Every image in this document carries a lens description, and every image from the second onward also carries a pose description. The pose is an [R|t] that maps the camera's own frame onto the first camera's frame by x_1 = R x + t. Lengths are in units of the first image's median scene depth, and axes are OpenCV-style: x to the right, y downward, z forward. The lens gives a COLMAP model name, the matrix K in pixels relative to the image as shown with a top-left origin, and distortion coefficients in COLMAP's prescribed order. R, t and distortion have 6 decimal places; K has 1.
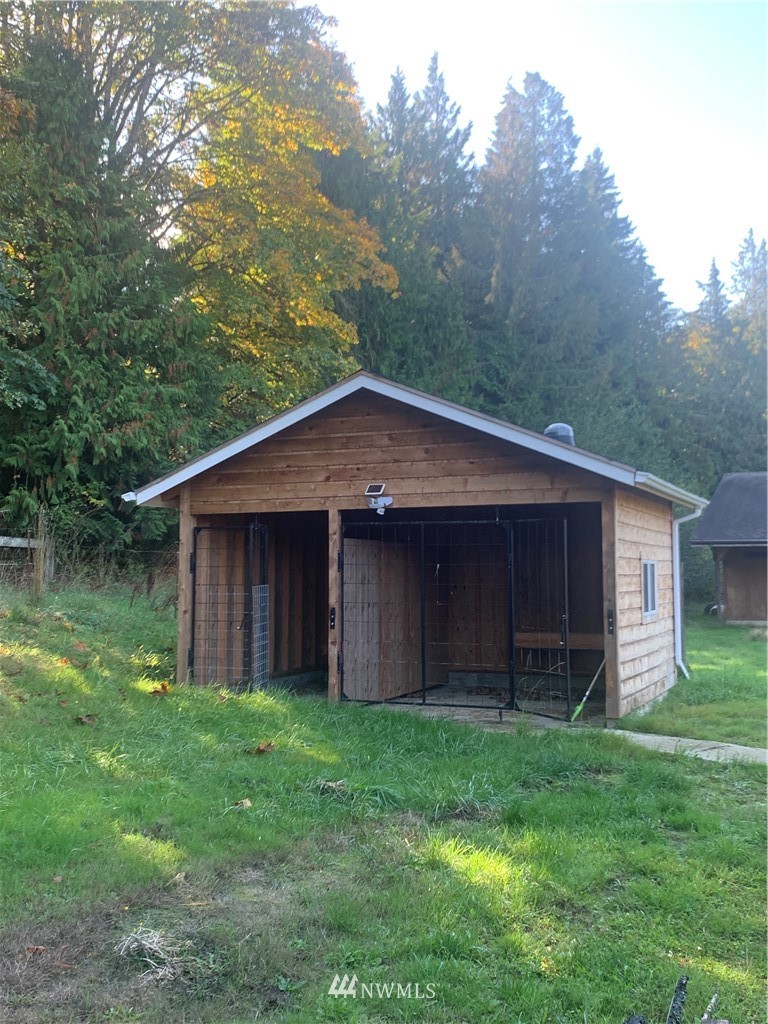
lens RADIAL K [[1105.8, 0, 384.5], [0, 1105.8, 508.7], [0, 0, 1]] dist [-0.008986, 0.000000]
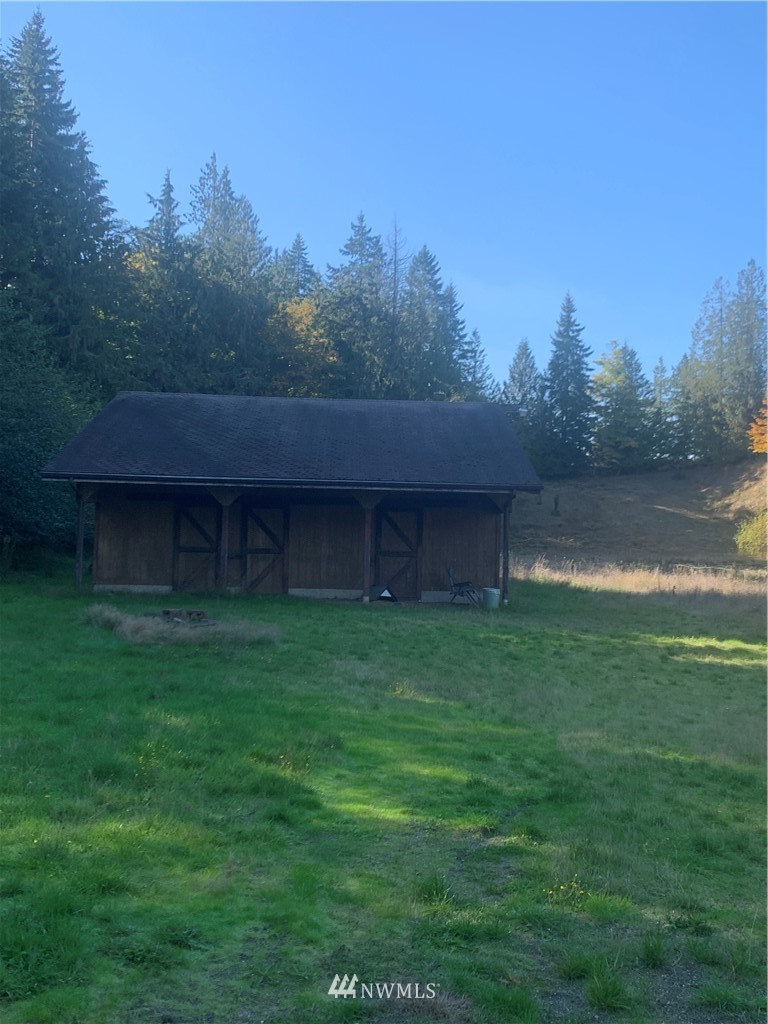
lens RADIAL K [[1105.8, 0, 384.1], [0, 1105.8, 513.2], [0, 0, 1]] dist [-0.008986, 0.000000]
pose [[0.889521, 0.041472, 0.455007, 0.057750], [-0.064701, 0.997270, 0.035591, 0.006337], [-0.452289, -0.061098, 0.889776, 0.105993]]
